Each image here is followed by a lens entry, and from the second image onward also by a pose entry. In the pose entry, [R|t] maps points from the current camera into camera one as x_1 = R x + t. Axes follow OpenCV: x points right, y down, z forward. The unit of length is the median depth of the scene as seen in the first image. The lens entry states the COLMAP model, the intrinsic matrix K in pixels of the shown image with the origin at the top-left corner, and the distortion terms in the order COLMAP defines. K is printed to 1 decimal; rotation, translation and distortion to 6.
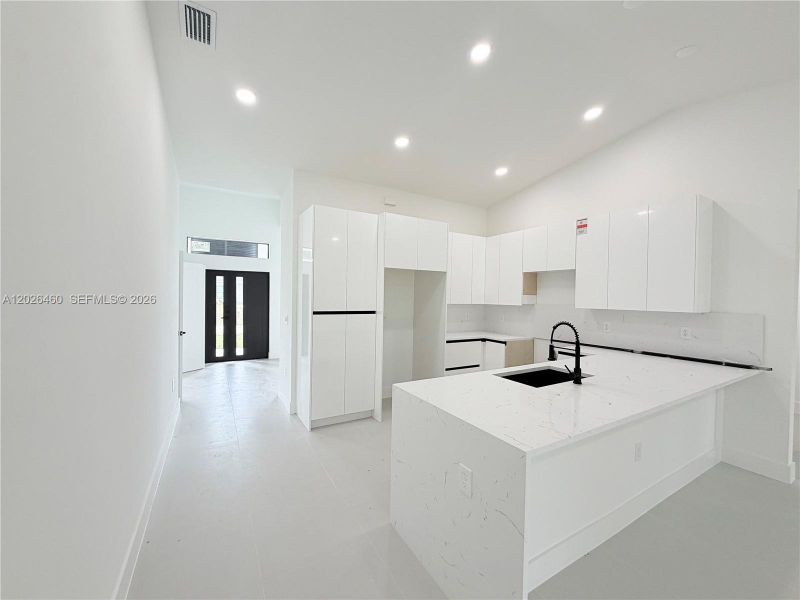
lens RADIAL K [[321.0, 0, 397.9], [0, 321.0, 300.5], [0, 0, 1]] dist [0.000583, -0.000367]
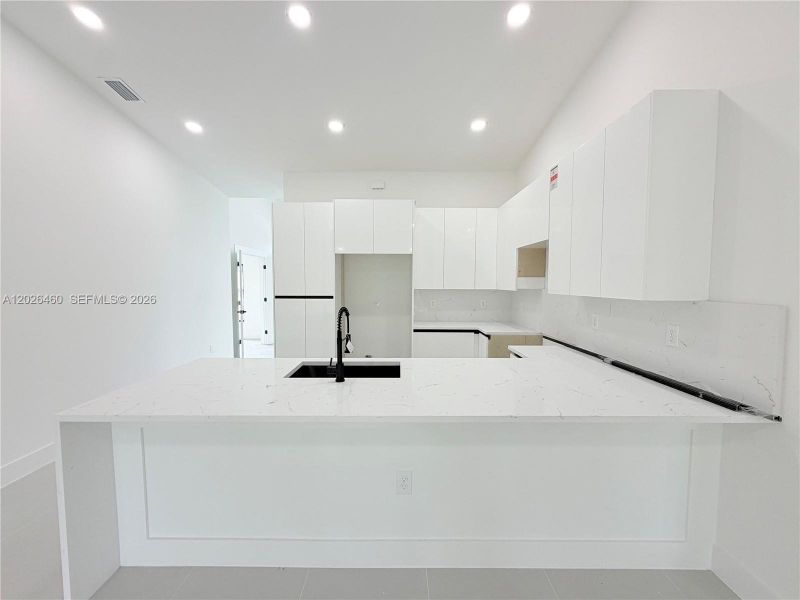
lens RADIAL K [[321.0, 0, 397.9], [0, 321.0, 300.5], [0, 0, 1]] dist [0.000583, -0.000367]
pose [[0.859666, 0.013289, -0.510684, 0.580928], [0.005702, 0.999350, 0.035604, 0.010133], [0.510825, -0.033519, 0.859031, 0.190562]]
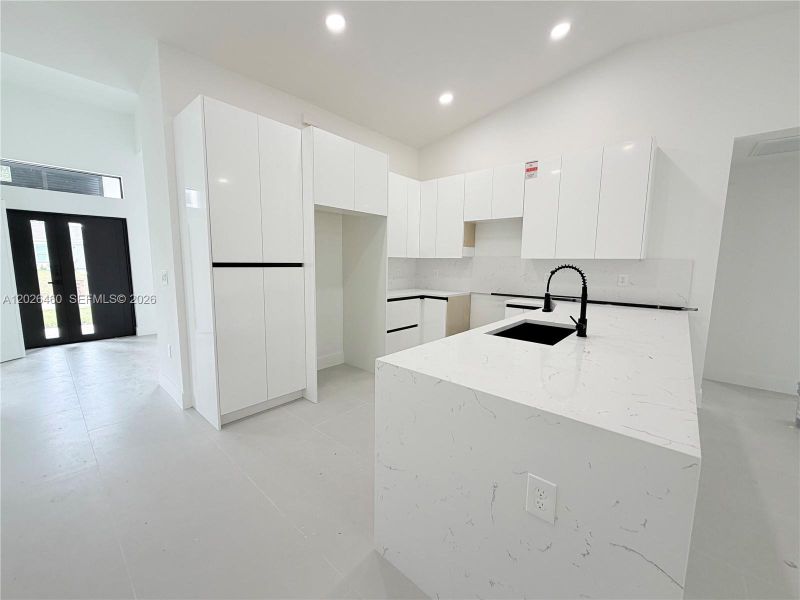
lens RADIAL K [[321.0, 0, 397.9], [0, 321.0, 300.5], [0, 0, 1]] dist [0.000583, -0.000367]
pose [[0.950399, -0.043246, 0.308012, -0.085408], [0.008475, 0.993520, 0.113344, 0.032840], [-0.310917, -0.105112, 0.944607, 0.185529]]
